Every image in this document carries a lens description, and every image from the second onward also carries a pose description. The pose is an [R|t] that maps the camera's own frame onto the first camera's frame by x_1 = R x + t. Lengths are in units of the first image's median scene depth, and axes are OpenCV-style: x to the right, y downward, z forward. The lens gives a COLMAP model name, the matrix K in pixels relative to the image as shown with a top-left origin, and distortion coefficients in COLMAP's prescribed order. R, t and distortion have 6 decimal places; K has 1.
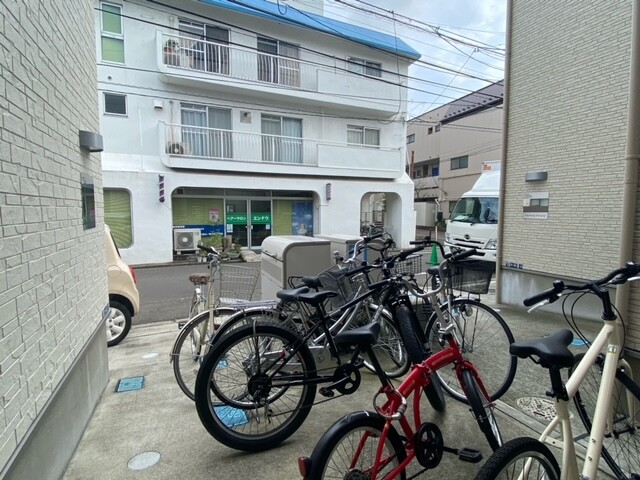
lens RADIAL K [[350.1, 0, 320.7], [0, 350.1, 237.3], [0, 0, 1]] dist [0.026069, -0.025436]
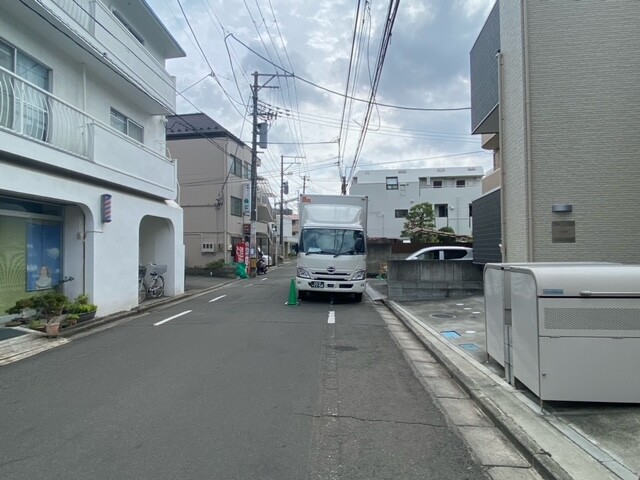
lens RADIAL K [[373.5, 0, 320.0], [0, 373.5, 240.0], [0, 0, 1]] dist [0.006700, -0.001628]
pose [[0.490383, 0.018698, 0.871307, -0.446726], [0.071651, 0.995520, -0.061690, -0.019463], [-0.868557, 0.092682, 0.486846, 0.520153]]
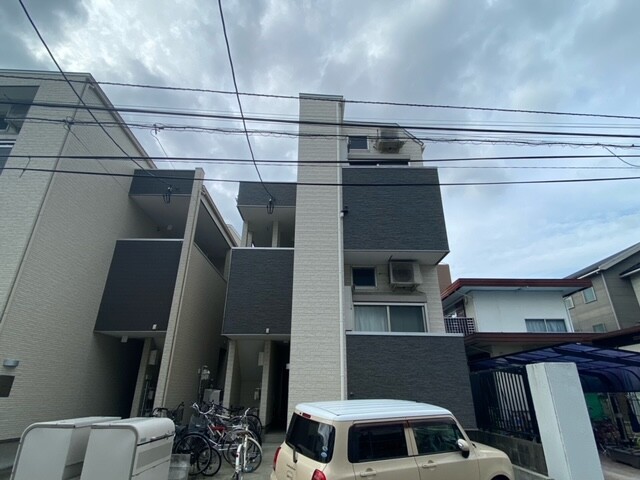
lens RADIAL K [[350.1, 0, 320.7], [0, 350.1, 237.3], [0, 0, 1]] dist [0.026069, -0.025436]
pose [[-0.933507, 0.140582, 0.329849, -0.476122], [0.021384, 0.940123, -0.340163, -0.066648], [-0.357920, -0.310491, -0.880618, 0.896386]]
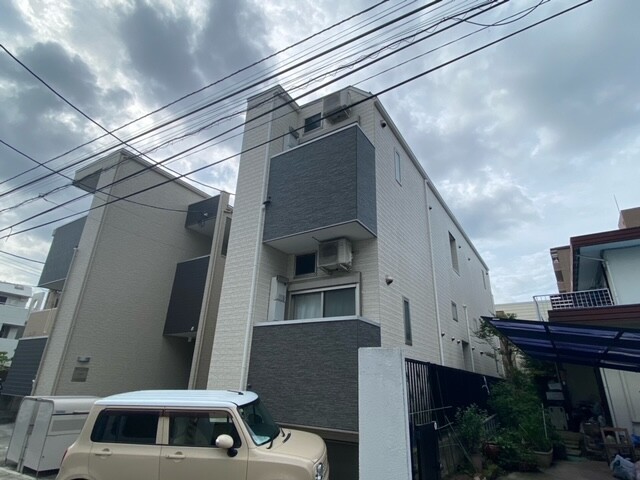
lens RADIAL K [[350.1, 0, 320.7], [0, 350.1, 237.3], [0, 0, 1]] dist [0.026069, -0.025436]
pose [[-0.576738, 0.296409, 0.761259, -0.902183], [0.026677, 0.938191, -0.345090, -0.044121], [-0.816493, -0.178718, -0.548998, 0.528353]]
